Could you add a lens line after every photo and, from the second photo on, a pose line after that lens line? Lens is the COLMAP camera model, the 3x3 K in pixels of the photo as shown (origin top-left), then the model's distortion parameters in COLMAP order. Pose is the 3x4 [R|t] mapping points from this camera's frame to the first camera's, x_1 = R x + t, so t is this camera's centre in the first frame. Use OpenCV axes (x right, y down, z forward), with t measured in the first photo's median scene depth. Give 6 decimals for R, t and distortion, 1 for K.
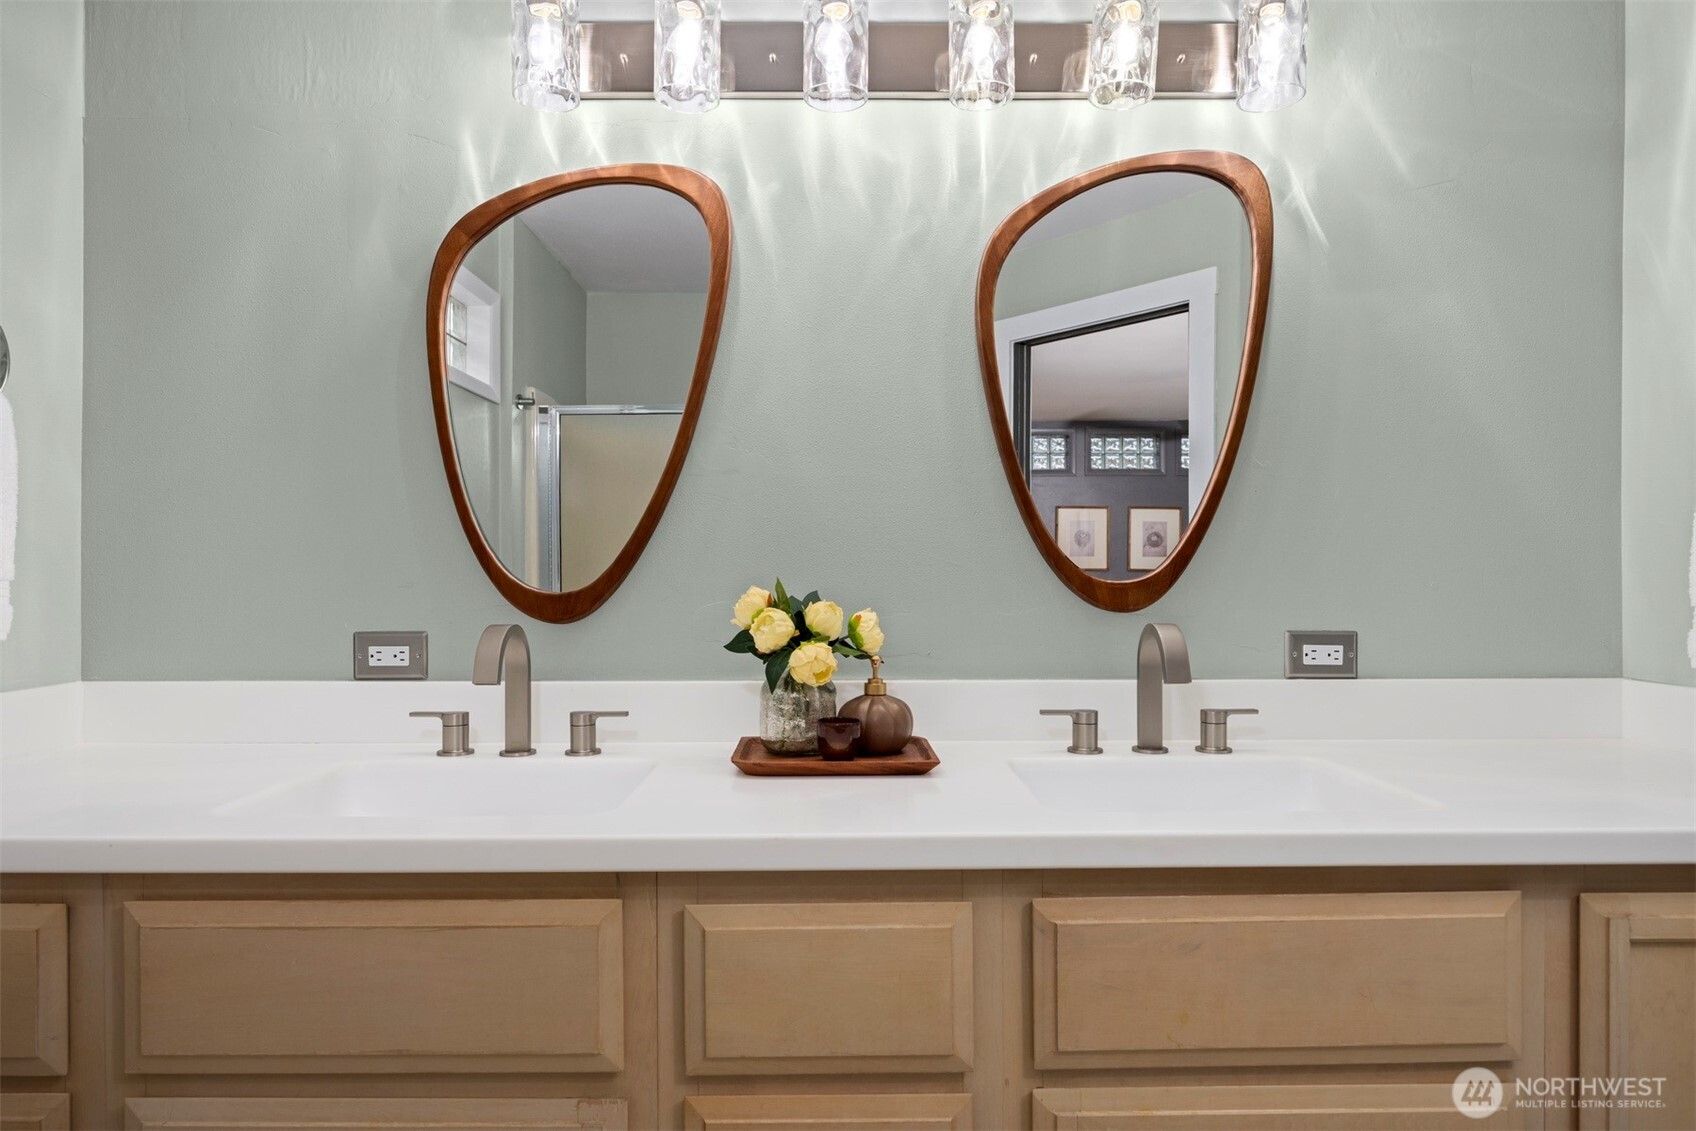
lens RADIAL K [[806.6, 0, 848.5], [0, 806.6, 635.6], [0, 0, 1]] dist [-0.035578, -0.000480]
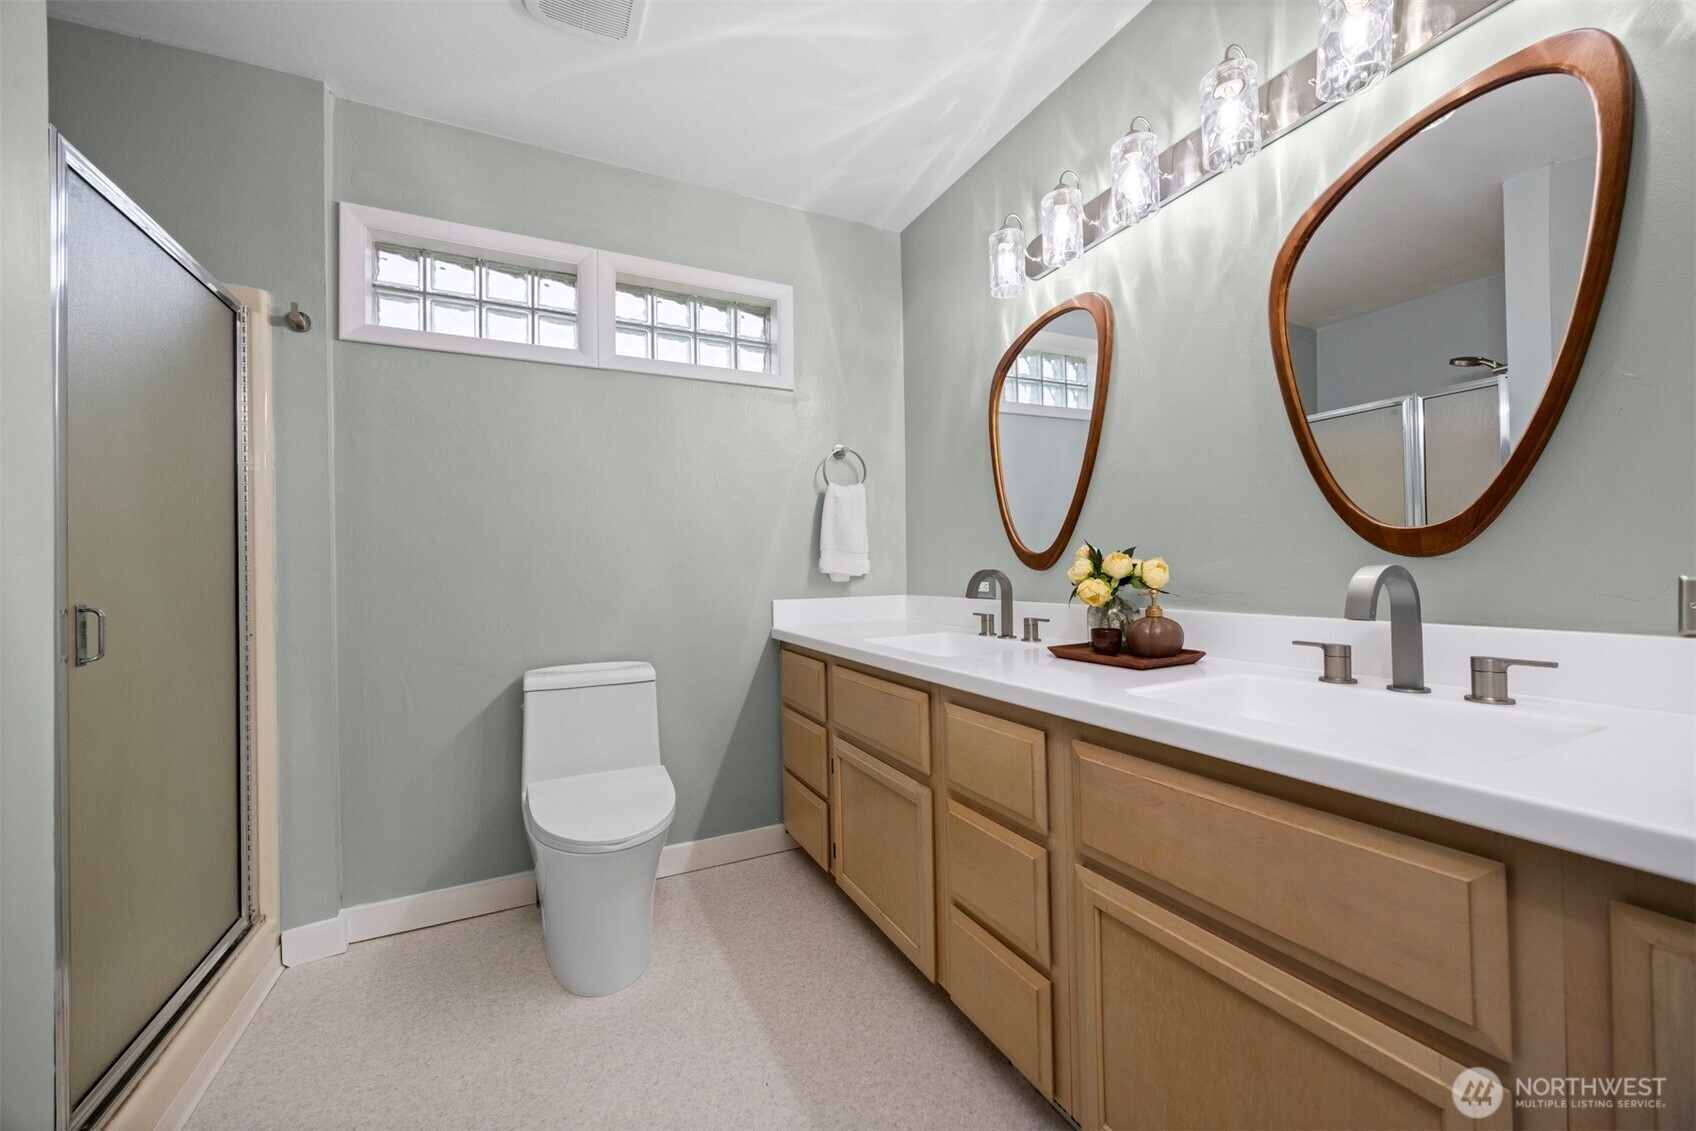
lens RADIAL K [[652.1, 0, 848.0], [0, 652.1, 565.5], [0, 0, 1]] dist [-0.001143, -0.000218]
pose [[0.427582, -0.009769, -0.903924, 0.784032], [-0.002998, 0.999921, -0.012224, -0.005206], [0.903972, 0.007937, 0.427519, -0.018300]]
